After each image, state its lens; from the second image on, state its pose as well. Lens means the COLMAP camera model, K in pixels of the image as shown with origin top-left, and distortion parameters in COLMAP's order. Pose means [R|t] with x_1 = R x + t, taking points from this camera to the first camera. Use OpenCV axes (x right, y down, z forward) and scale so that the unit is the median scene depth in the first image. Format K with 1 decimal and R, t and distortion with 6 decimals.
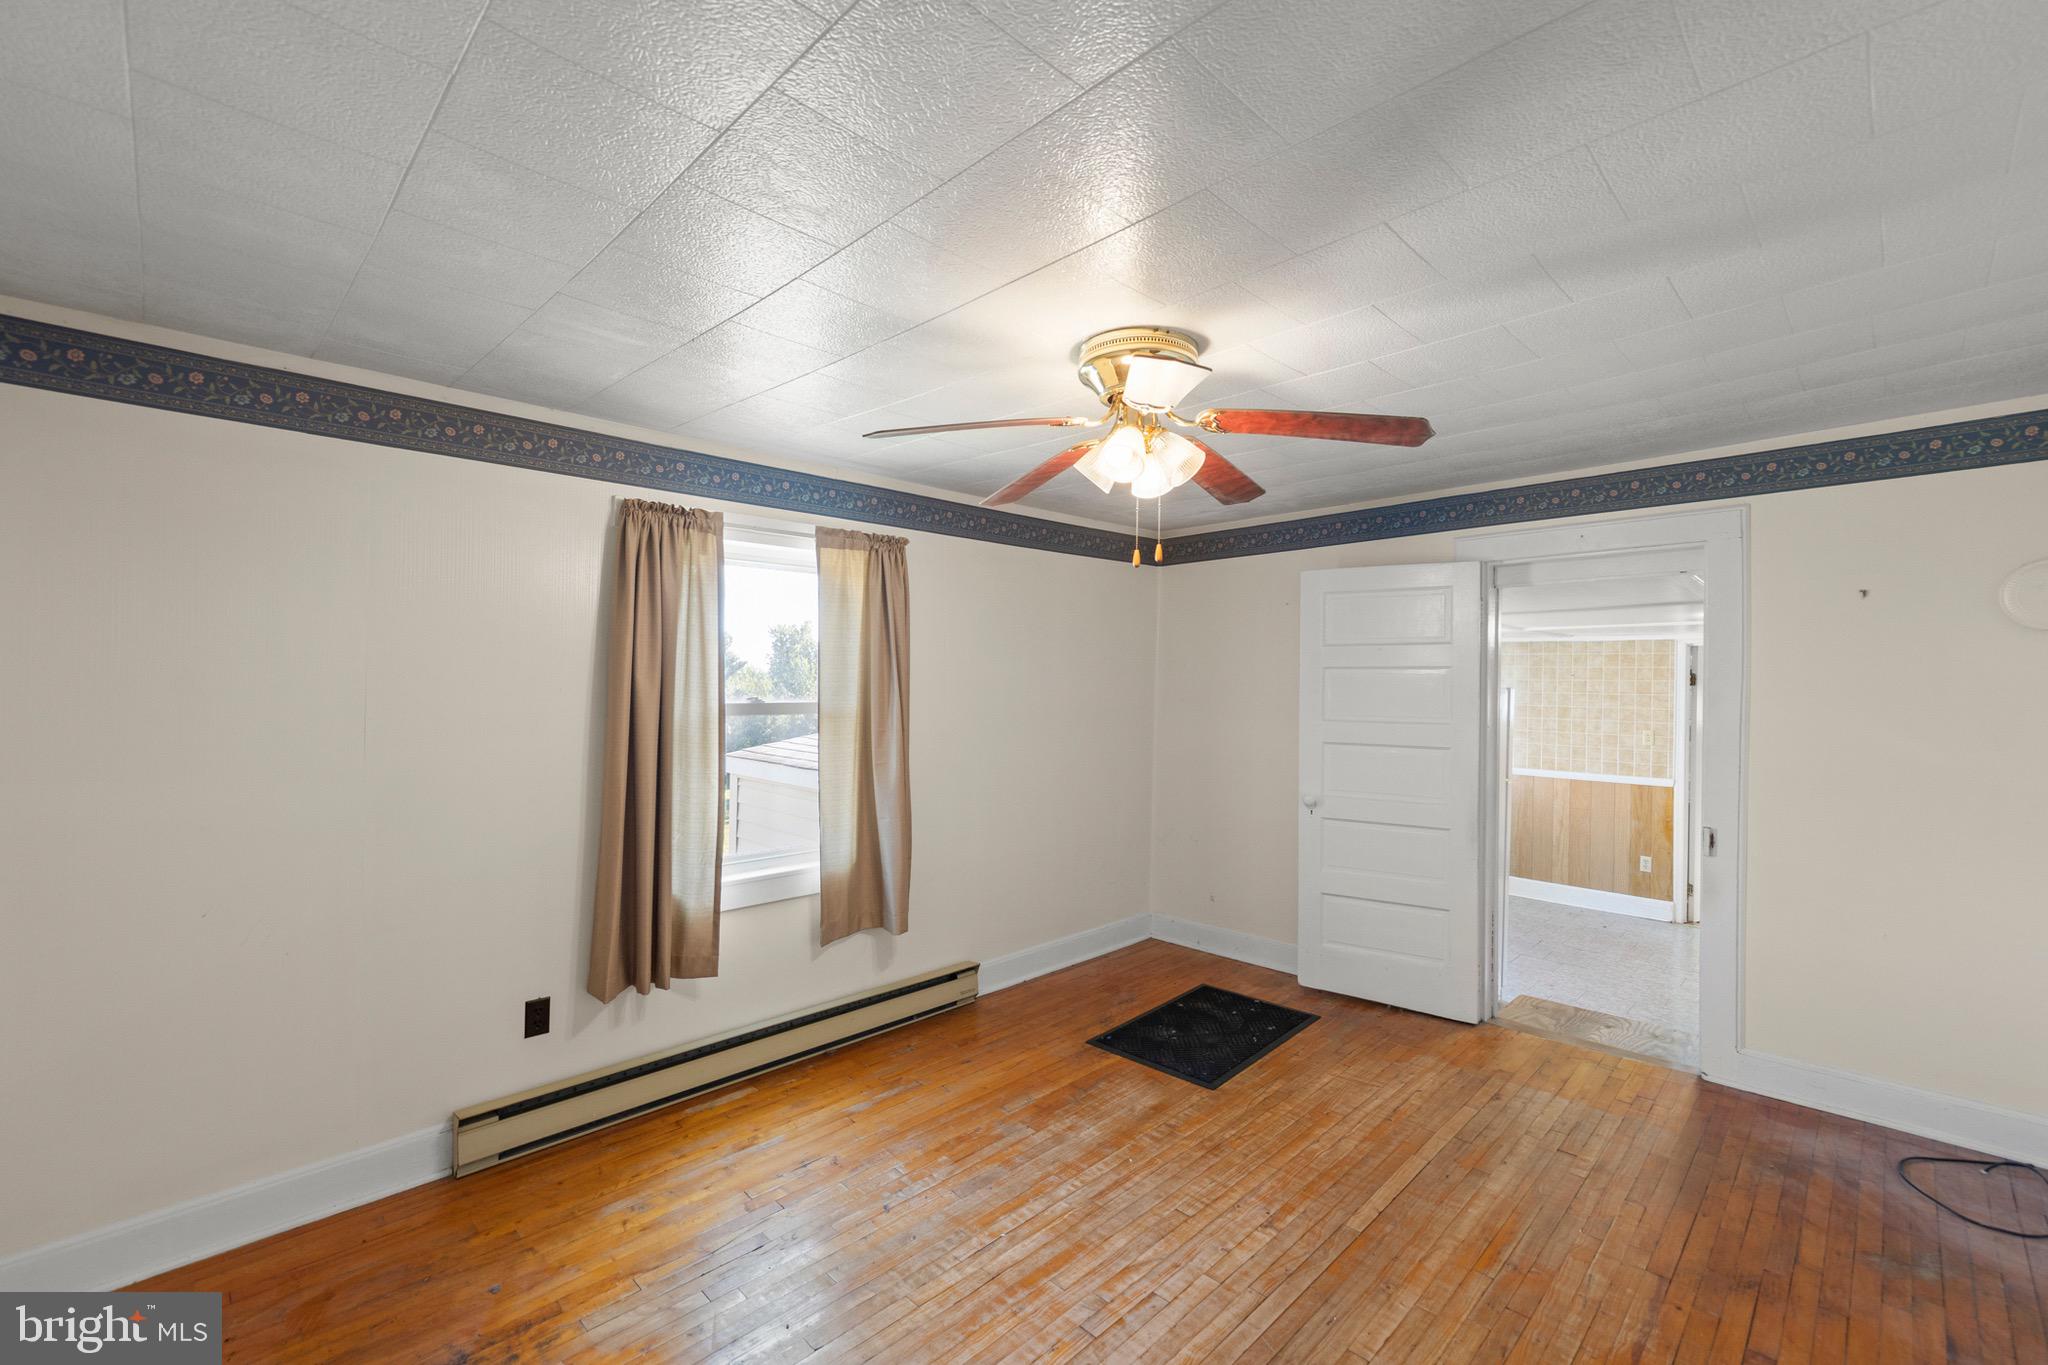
lens RADIAL K [[866.9, 0, 1049.5], [0, 866.9, 693.1], [0, 0, 1]] dist [0.007684, 0.000090]
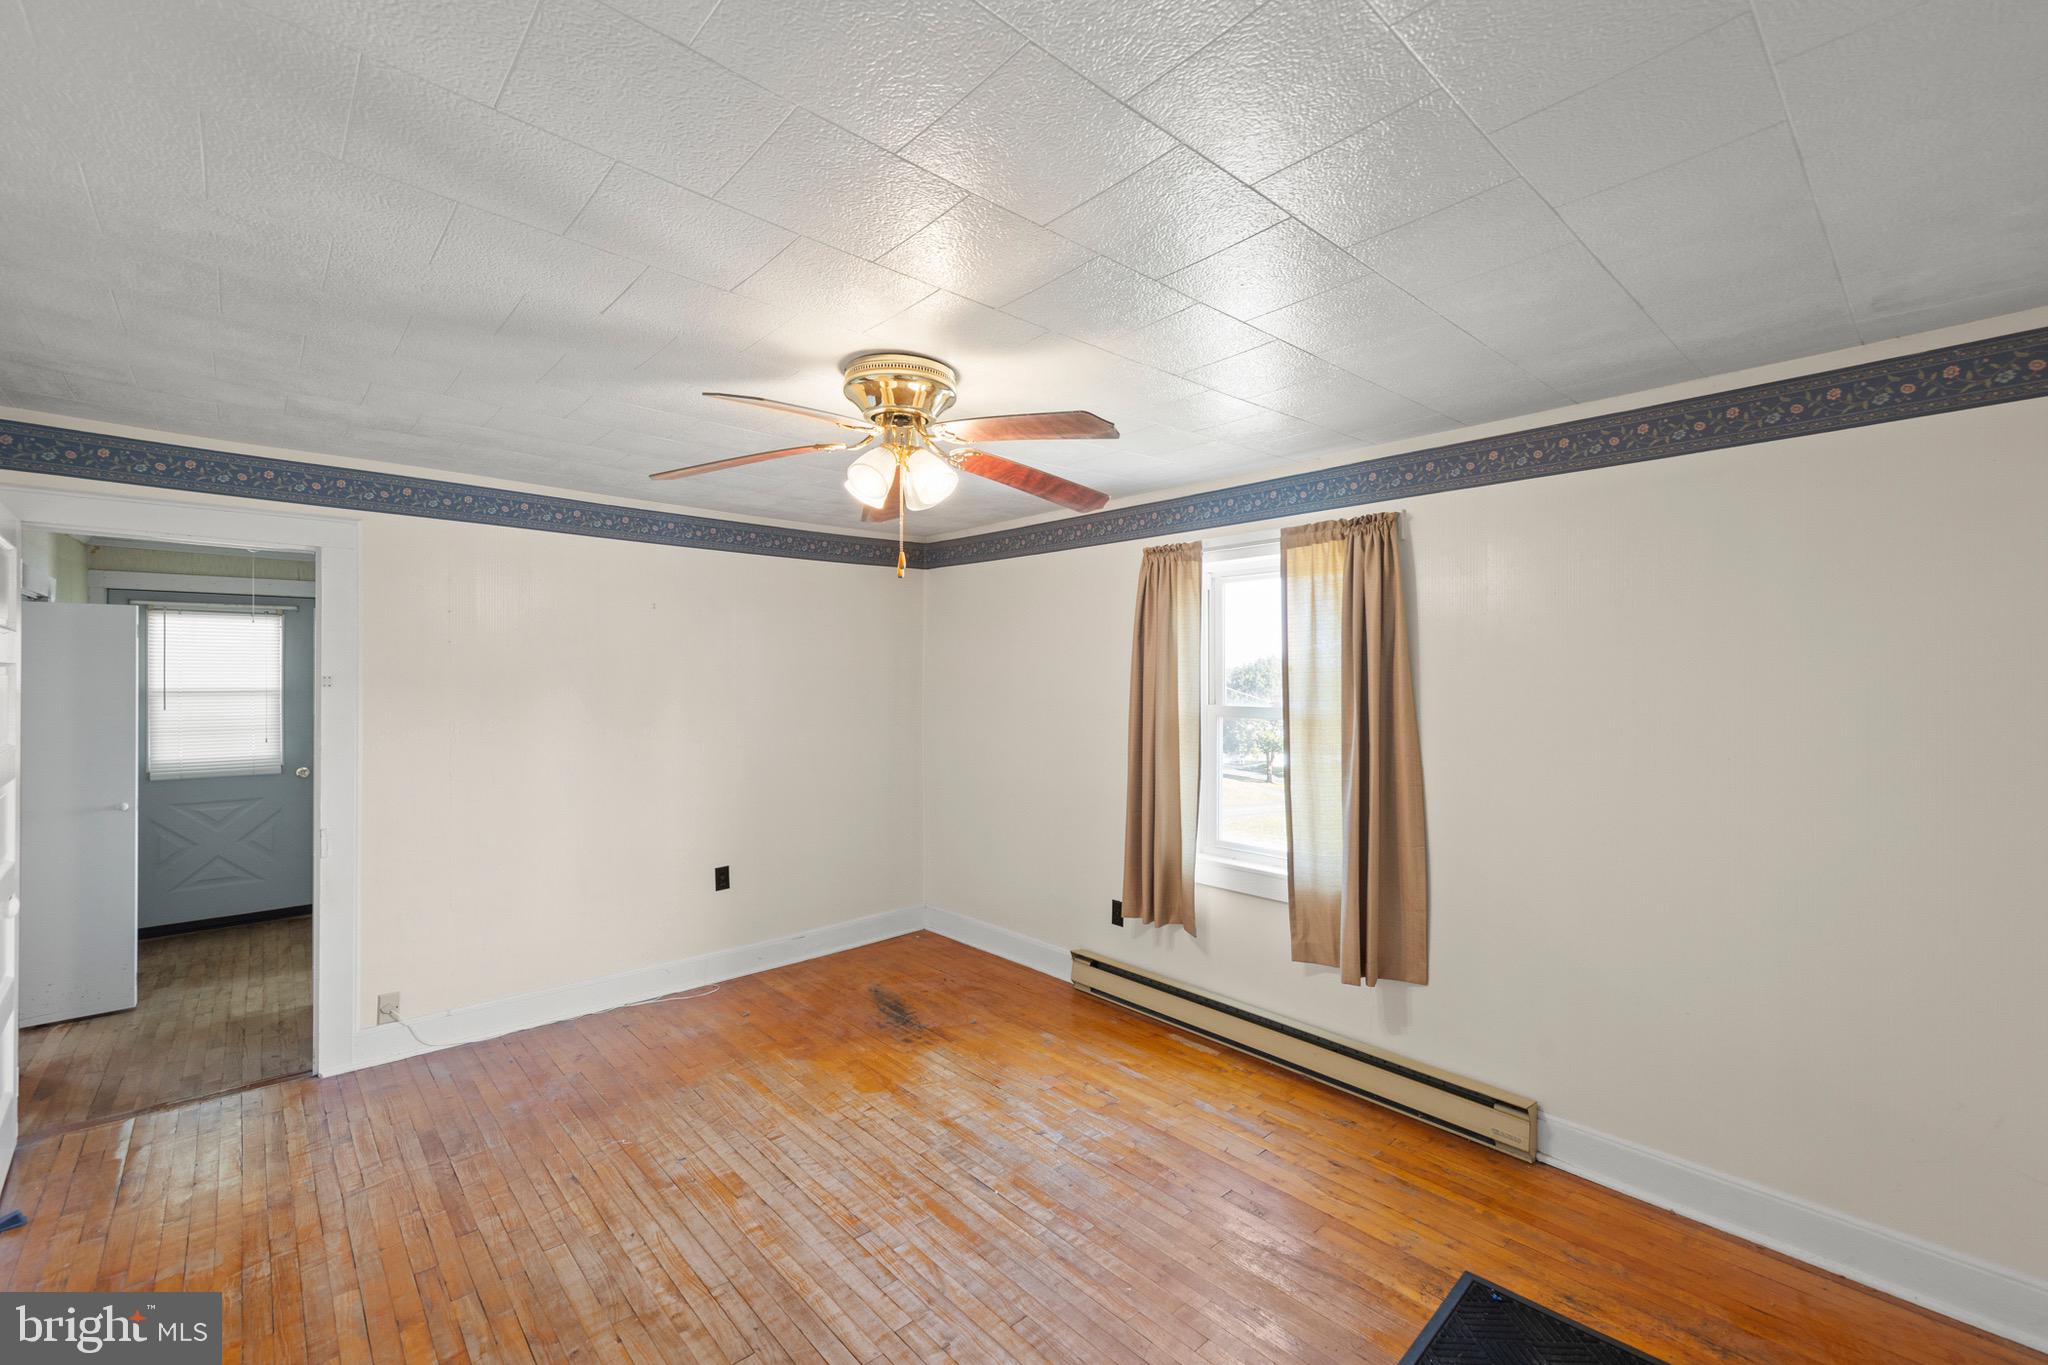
lens RADIAL K [[866.9, 0, 1049.5], [0, 866.9, 693.1], [0, 0, 1]] dist [0.007684, 0.000090]
pose [[-0.044184, 0.006559, -0.999002, 0.802336], [-0.027101, 0.999603, 0.007762, -0.006658], [0.998656, 0.027417, -0.043988, 0.859844]]
